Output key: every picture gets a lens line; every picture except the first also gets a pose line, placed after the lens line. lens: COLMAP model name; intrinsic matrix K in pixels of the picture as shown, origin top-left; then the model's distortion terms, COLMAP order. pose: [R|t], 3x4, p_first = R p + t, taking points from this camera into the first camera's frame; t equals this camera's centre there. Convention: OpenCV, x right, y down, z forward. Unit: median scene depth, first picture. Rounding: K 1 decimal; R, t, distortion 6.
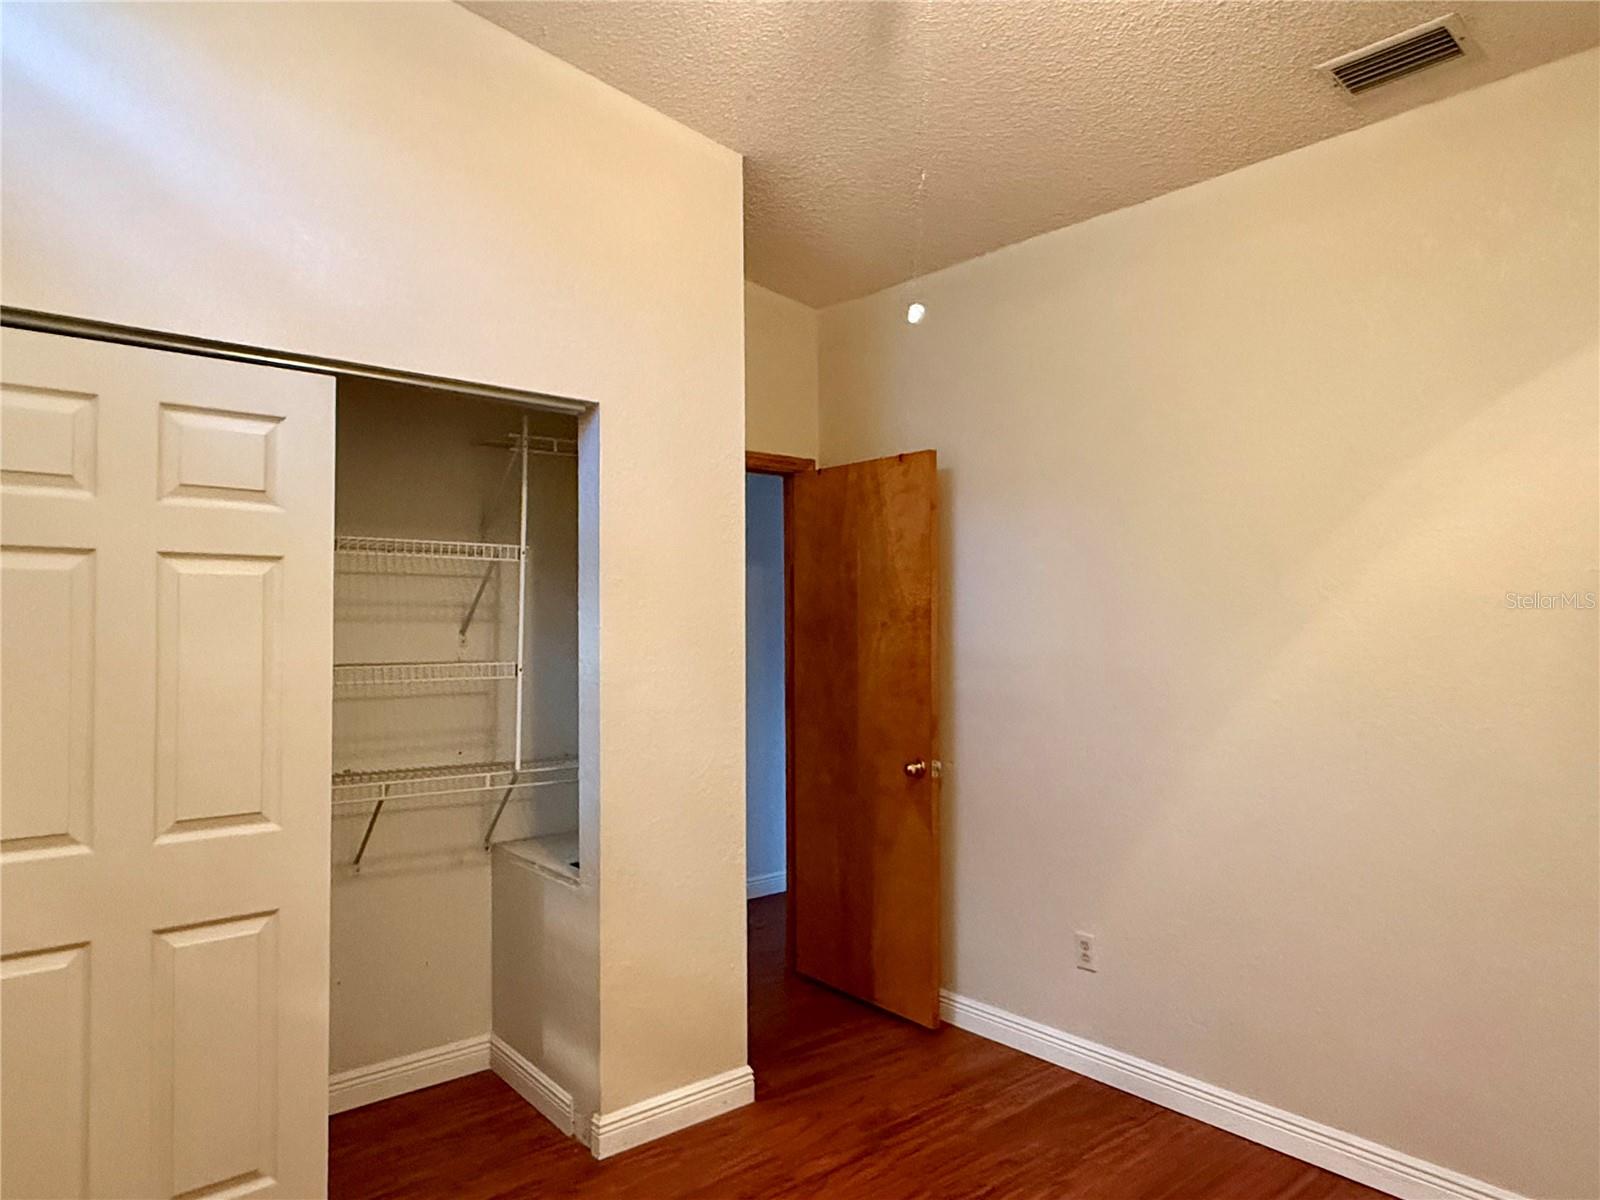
lens RADIAL K [[1015.2, 0, 796.9], [0, 1015.2, 603.5], [0, 0, 1]] dist [-0.000188, 0.000326]
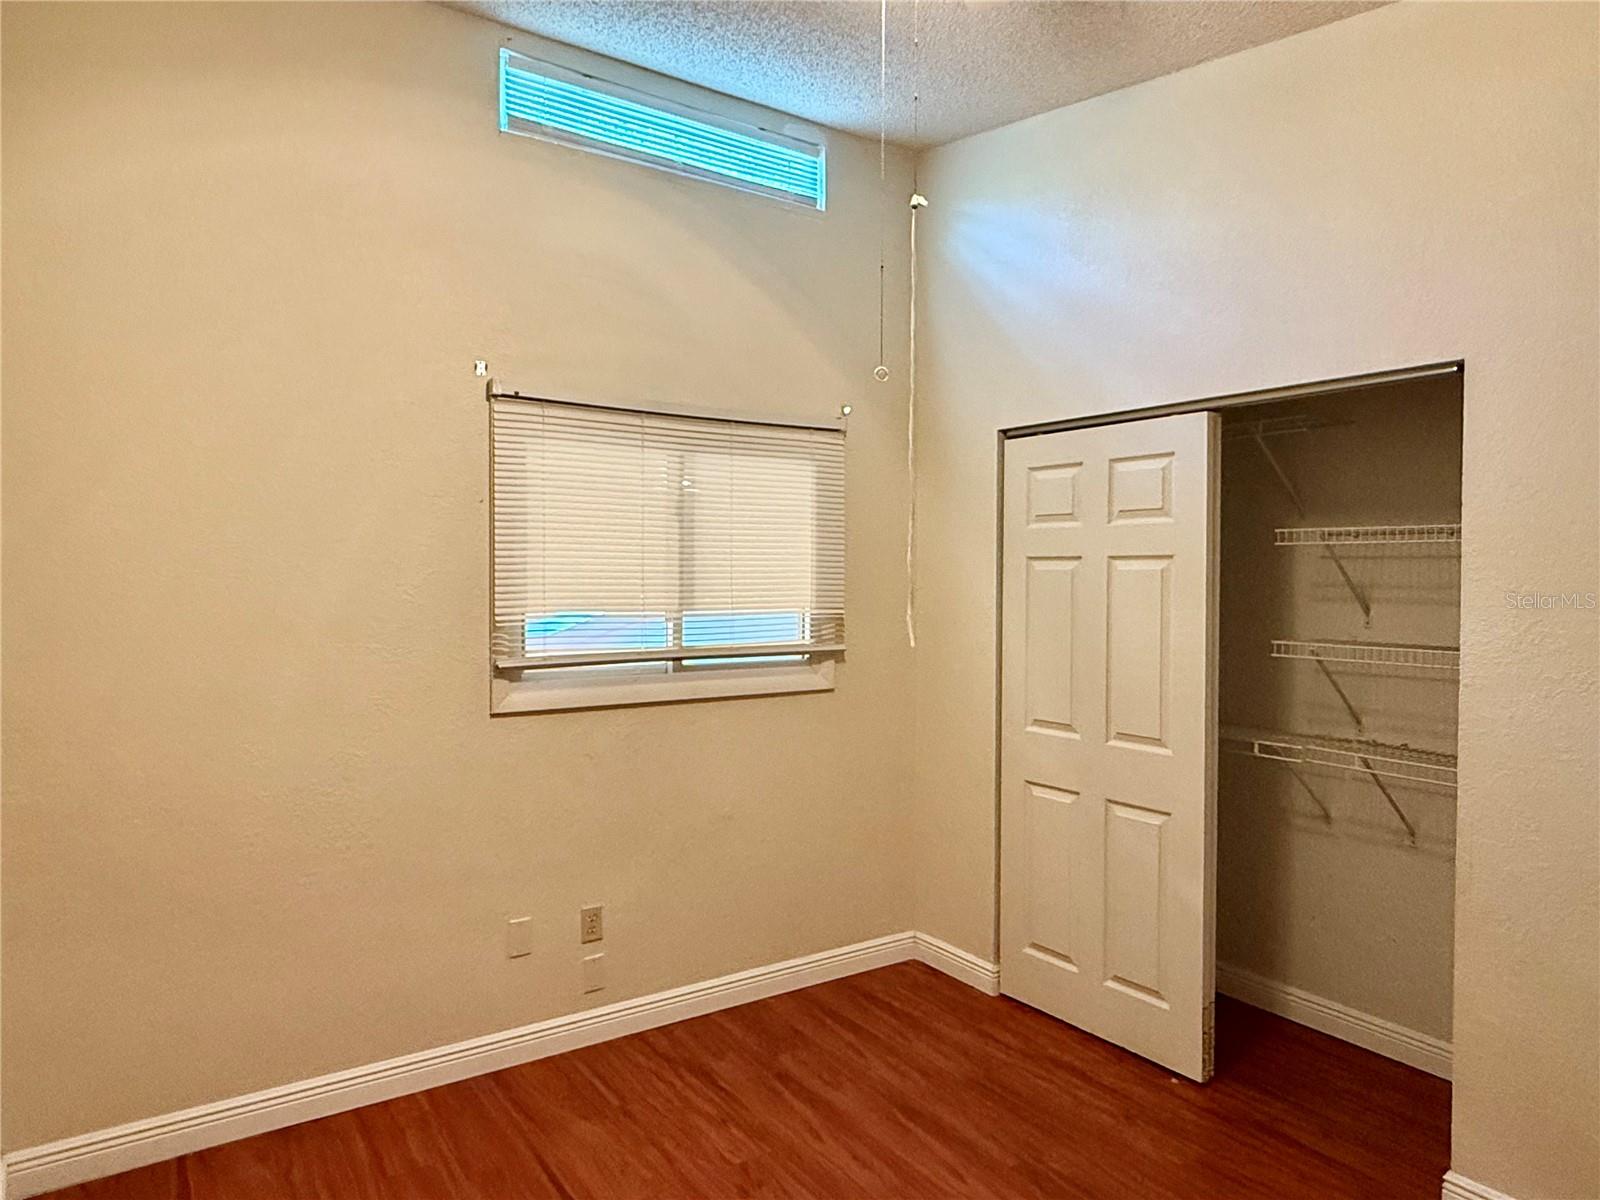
lens RADIAL K [[1015.2, 0, 796.9], [0, 1015.2, 603.5], [0, 0, 1]] dist [-0.000188, 0.000326]
pose [[-0.108340, 0.003549, -0.994108, 0.912850], [0.001069, 0.999993, 0.003454, 0.014413], [0.994113, -0.000688, -0.108343, 0.655318]]
